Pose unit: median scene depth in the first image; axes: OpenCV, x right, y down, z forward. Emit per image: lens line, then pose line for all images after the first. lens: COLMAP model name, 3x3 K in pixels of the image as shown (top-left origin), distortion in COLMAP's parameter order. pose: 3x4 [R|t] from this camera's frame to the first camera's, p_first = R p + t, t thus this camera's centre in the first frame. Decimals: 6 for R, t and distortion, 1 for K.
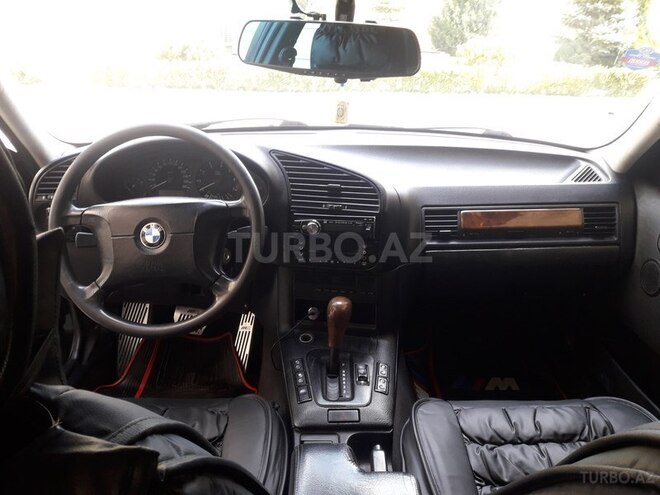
lens RADIAL K [[538.5, 0, 330.0], [0, 538.5, 247.5], [0, 0, 1]] dist [0.000776, -0.001986]
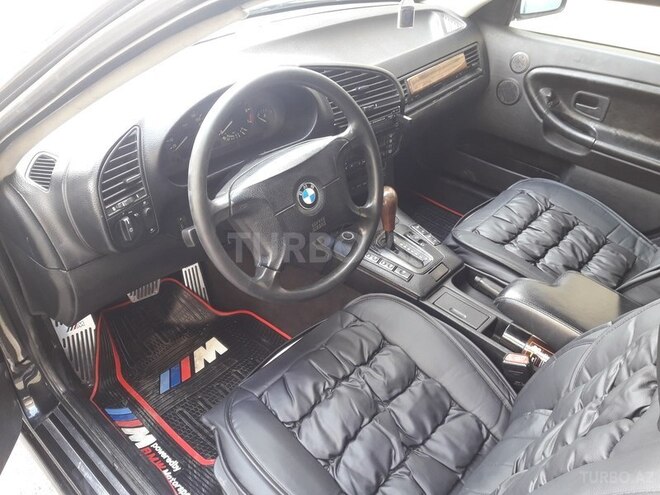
lens RADIAL K [[538.5, 0, 330.0], [0, 538.5, 247.5], [0, 0, 1]] dist [0.000776, -0.001986]
pose [[0.700066, -0.437186, 0.564603, -0.864641], [0.243872, 0.889512, 0.386387, -0.293759], [-0.671144, -0.132805, 0.729334, 0.270671]]
